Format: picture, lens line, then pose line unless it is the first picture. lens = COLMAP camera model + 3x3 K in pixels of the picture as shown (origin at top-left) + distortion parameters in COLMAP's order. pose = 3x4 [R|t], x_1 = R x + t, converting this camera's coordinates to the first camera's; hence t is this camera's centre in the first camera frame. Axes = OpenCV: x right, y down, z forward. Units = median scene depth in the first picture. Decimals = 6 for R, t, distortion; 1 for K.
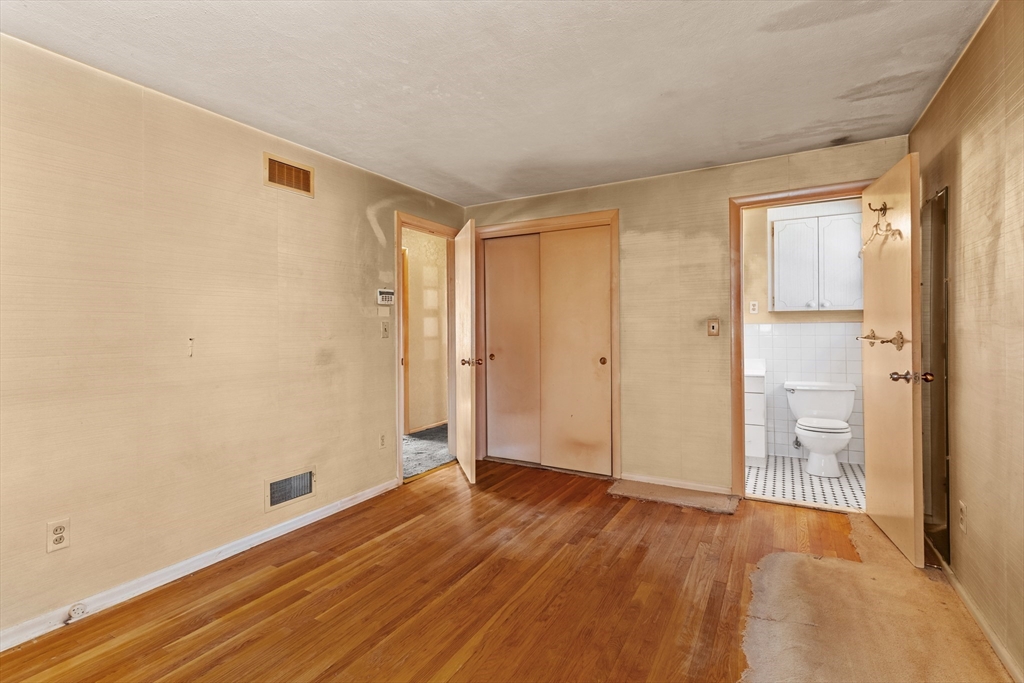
lens RADIAL K [[488.5, 0, 509.0], [0, 488.5, 334.7], [0, 0, 1]] dist [0.005989, -0.000670]
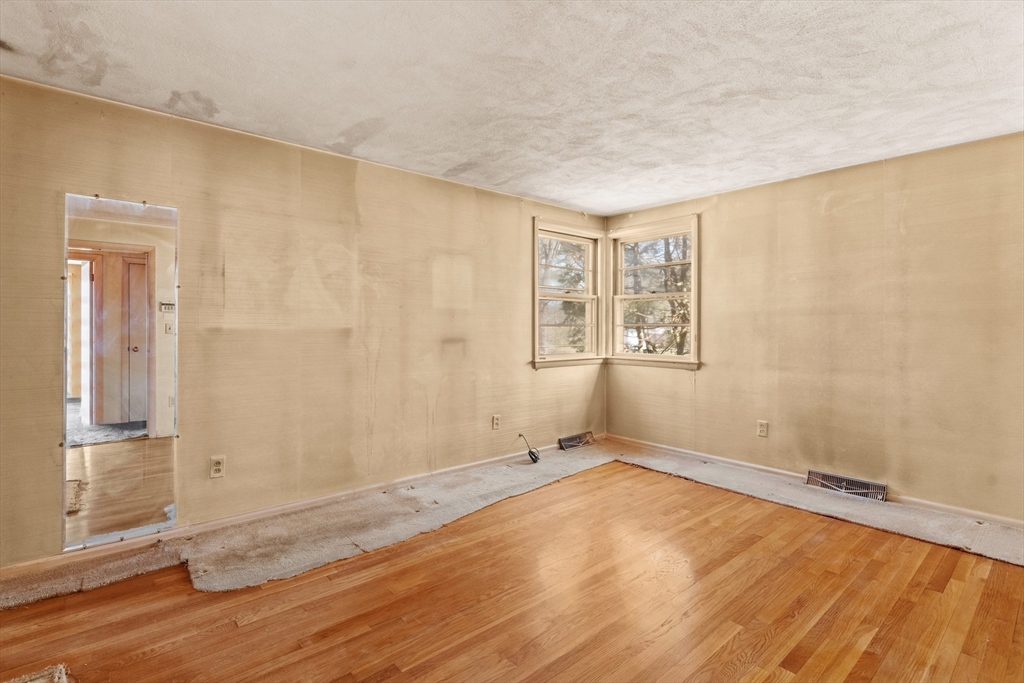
lens RADIAL K [[488.5, 0, 511.3], [0, 488.5, 331.0], [0, 0, 1]] dist [0.005989, -0.000670]
pose [[-0.940730, 0.004324, 0.339128, -0.211968], [0.009166, 0.999878, 0.012676, -0.010240], [-0.339031, 0.015033, -0.940655, 1.452067]]
